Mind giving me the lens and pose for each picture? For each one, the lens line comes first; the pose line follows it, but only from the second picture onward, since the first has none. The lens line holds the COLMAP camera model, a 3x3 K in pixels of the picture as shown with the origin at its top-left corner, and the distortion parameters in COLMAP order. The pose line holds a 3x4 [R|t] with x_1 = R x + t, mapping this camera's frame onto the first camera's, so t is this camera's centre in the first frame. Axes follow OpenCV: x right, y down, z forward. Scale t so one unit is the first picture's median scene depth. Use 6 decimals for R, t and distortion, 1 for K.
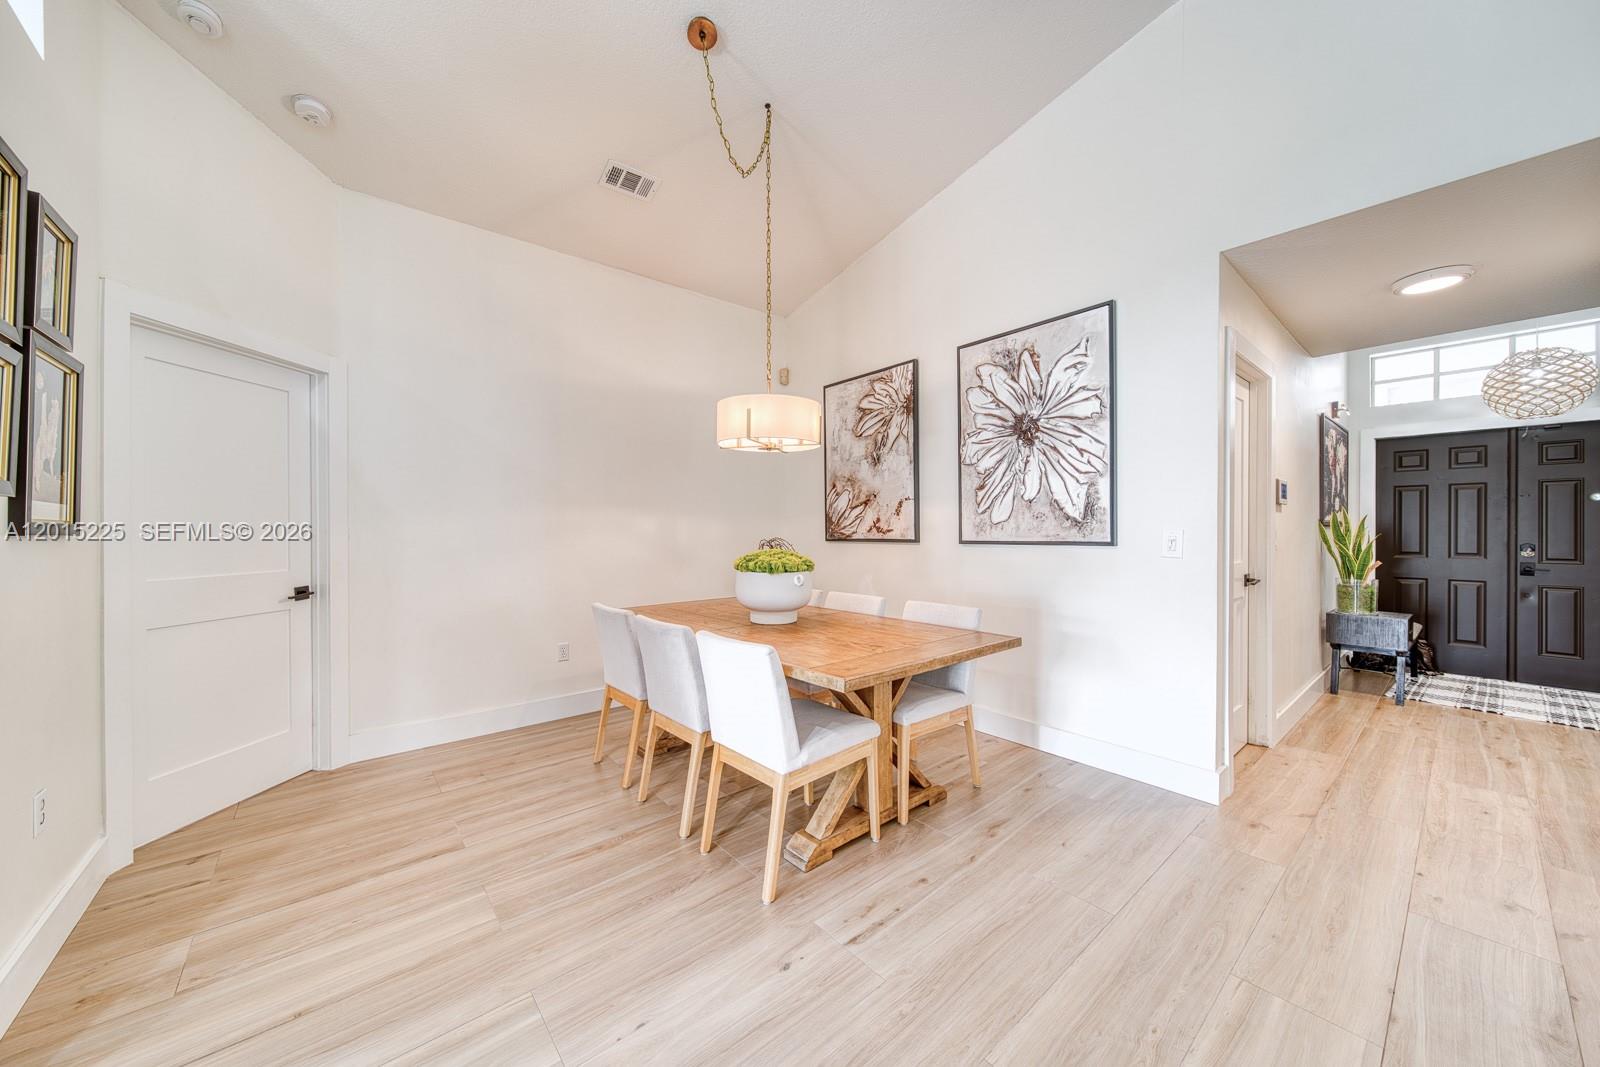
lens RADIAL K [[562.1, 0, 797.6], [0, 562.1, 530.9], [0, 0, 1]] dist [0.000477, -0.000038]
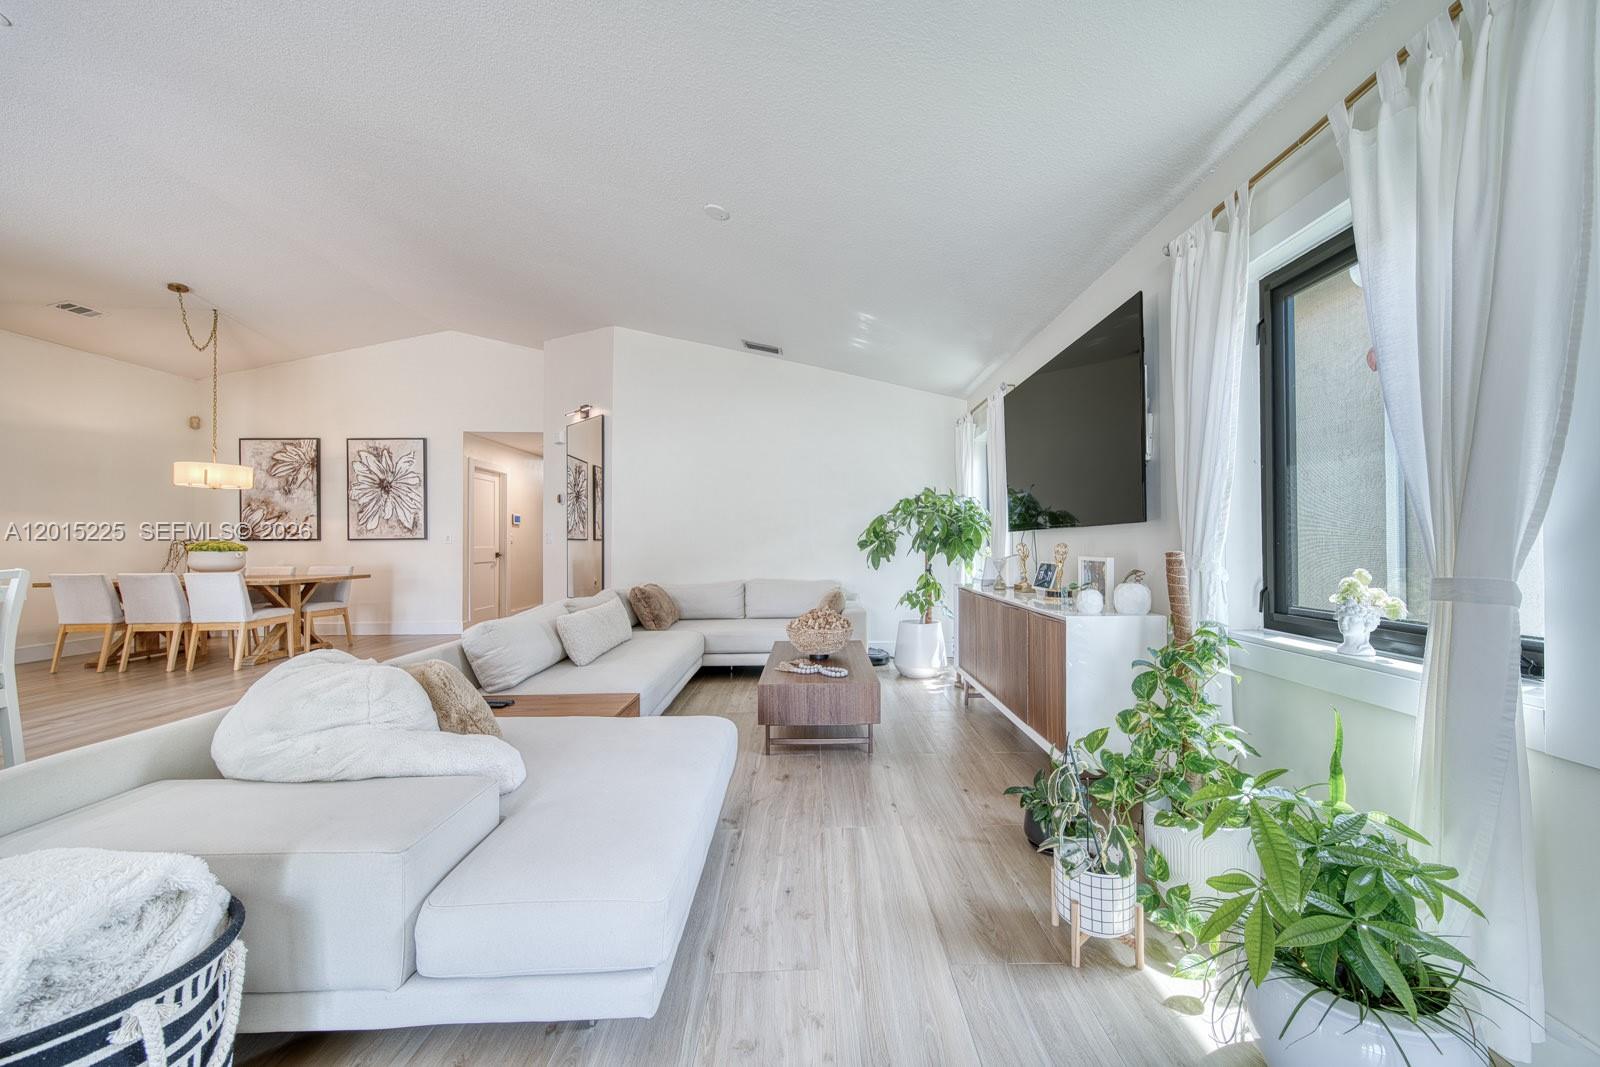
lens RADIAL K [[585.0, 0, 849.1], [0, 585.0, 541.5], [0, 0, 1]] dist [-0.000076, -0.000128]
pose [[0.601850, 0.005549, 0.798590, -0.307204], [0.004630, 0.999935, -0.010438, 0.061063], [-0.798595, 0.009979, 0.601785, -1.740314]]
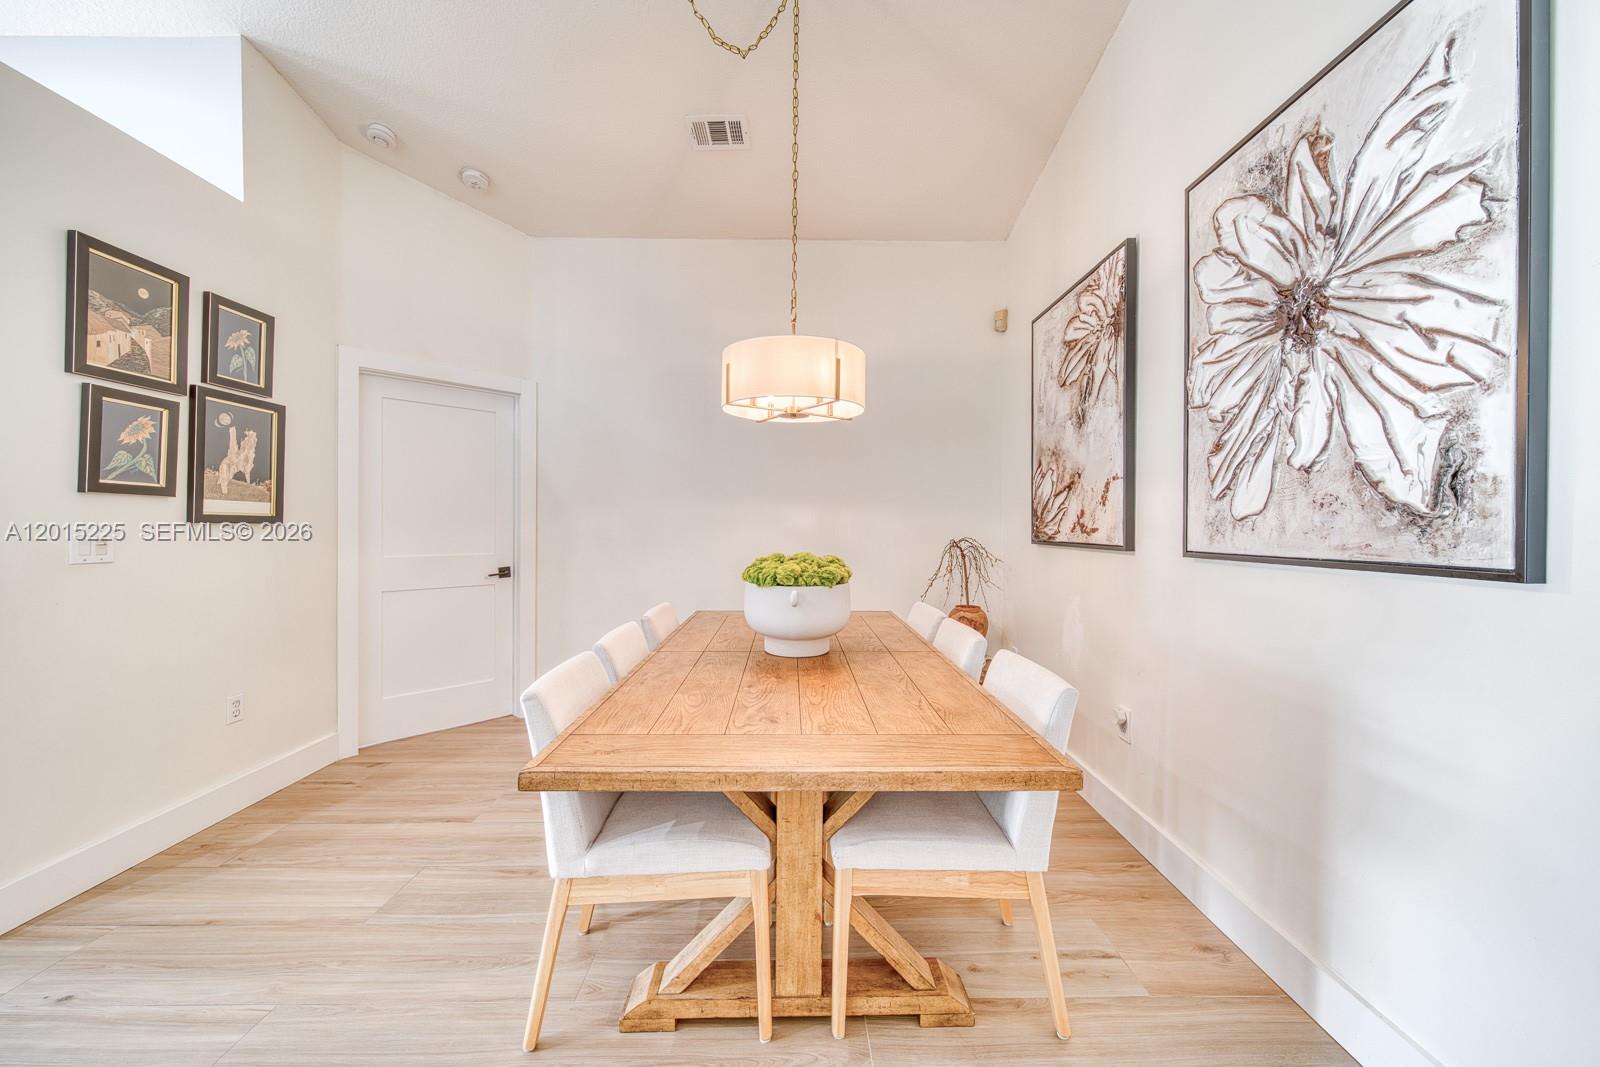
lens RADIAL K [[571.2, 0, 807.6], [0, 571.2, 531.0], [0, 0, 1]] dist [-0.000987, -0.000569]
pose [[0.777625, 0.016817, -0.628504, 0.387543], [-0.012054, 0.999857, 0.011840, -0.003876], [0.628613, -0.001631, 0.777717, 0.385393]]
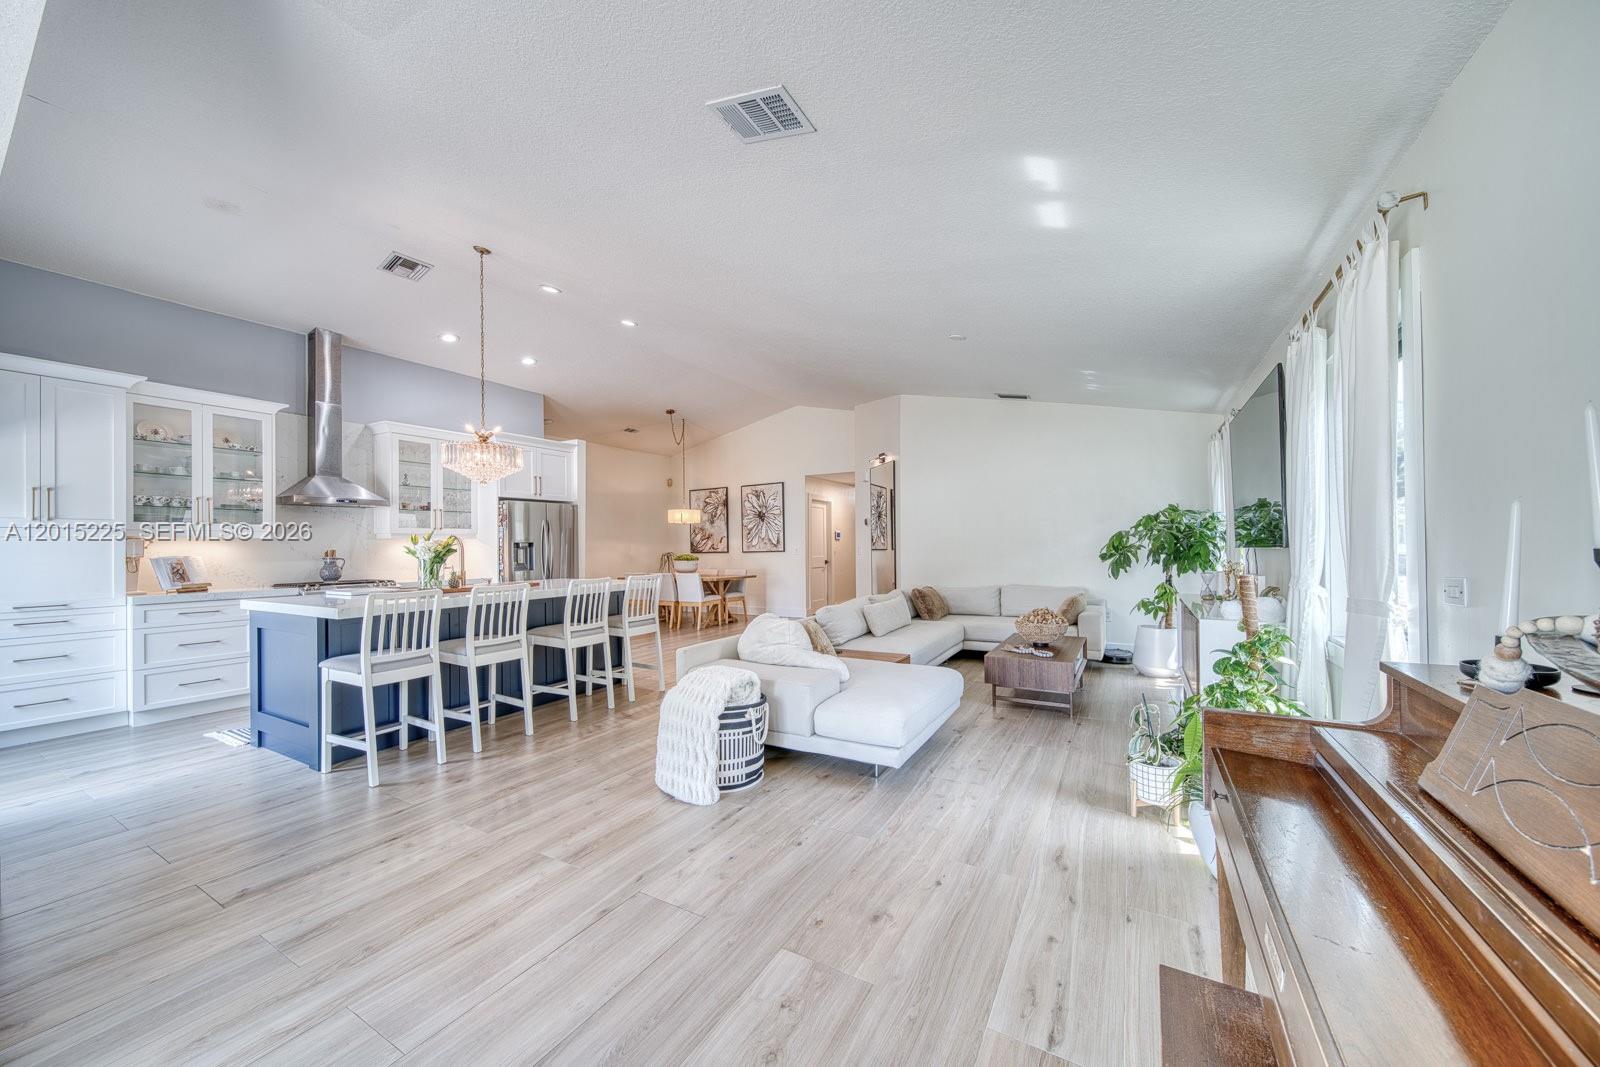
lens RADIAL K [[595.0, 0, 801.0], [0, 595.0, 544.2], [0, 0, 1]] dist [-0.000274, -0.000500]
pose [[0.939121, -0.006430, 0.343526, -0.546480], [0.011507, 0.999853, -0.012742, 0.024609], [-0.343393, 0.015919, 0.939057, -2.248595]]
